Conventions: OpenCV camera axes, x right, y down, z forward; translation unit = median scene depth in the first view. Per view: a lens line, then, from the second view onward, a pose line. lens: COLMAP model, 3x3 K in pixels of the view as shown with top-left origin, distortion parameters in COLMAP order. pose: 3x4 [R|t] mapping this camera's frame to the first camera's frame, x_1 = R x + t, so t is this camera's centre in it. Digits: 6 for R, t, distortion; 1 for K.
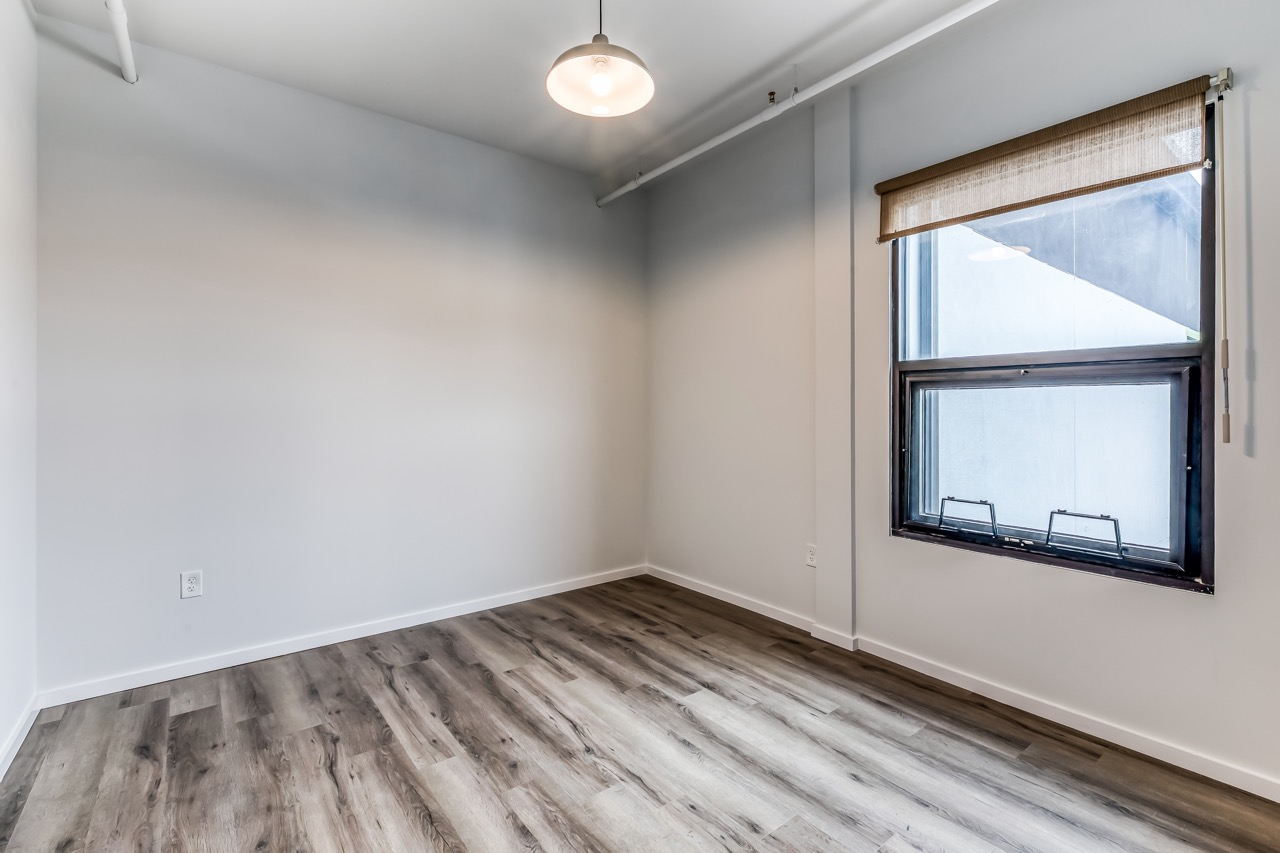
lens RADIAL K [[575.3, 0, 631.1], [0, 575.3, 422.0], [0, 0, 1]] dist [0.002859, 0.000253]
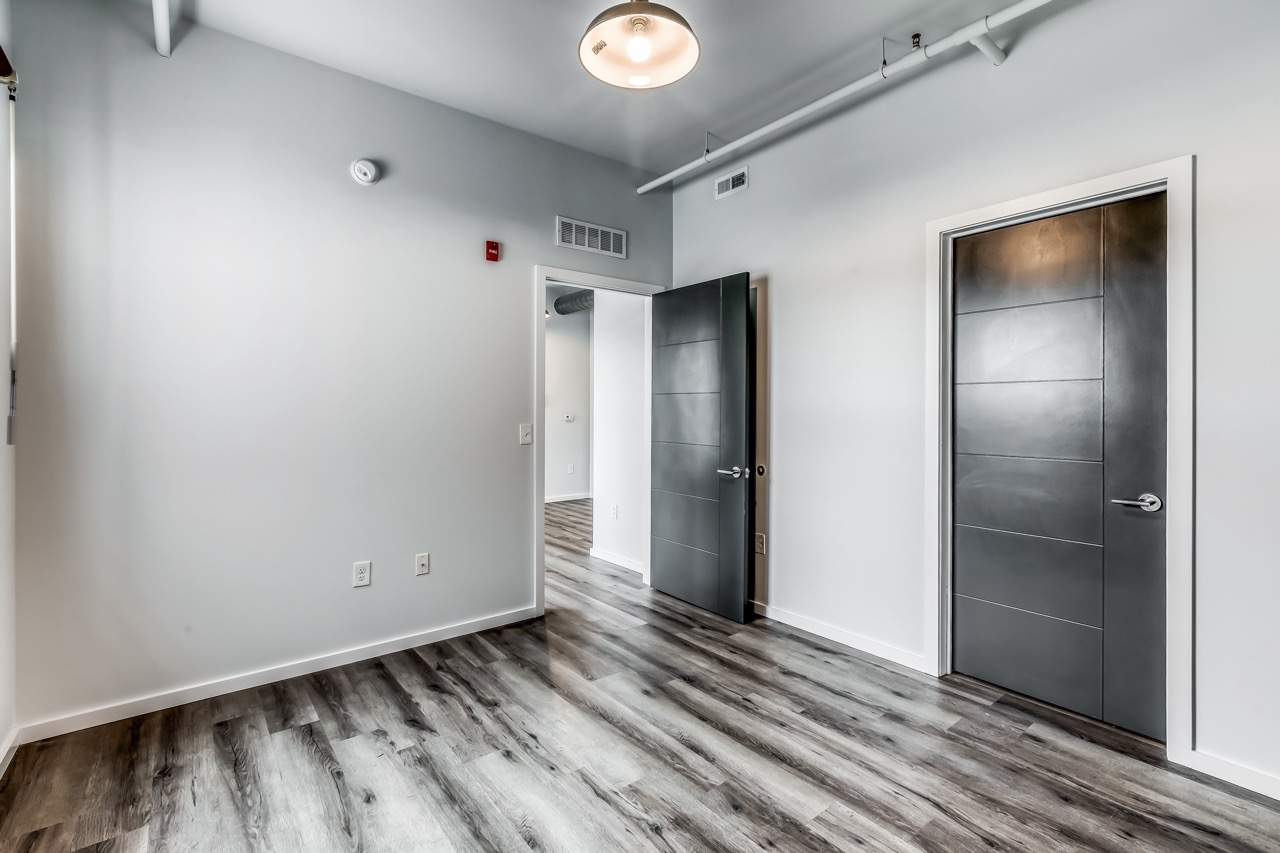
lens RADIAL K [[575.3, 0, 631.1], [0, 575.3, 422.0], [0, 0, 1]] dist [0.002859, 0.000253]
pose [[-0.999984, 0.000139, -0.005718, -0.036409], [-0.000070, 0.999331, 0.036567, -0.038151], [0.005719, 0.036567, -0.999315, 1.971289]]
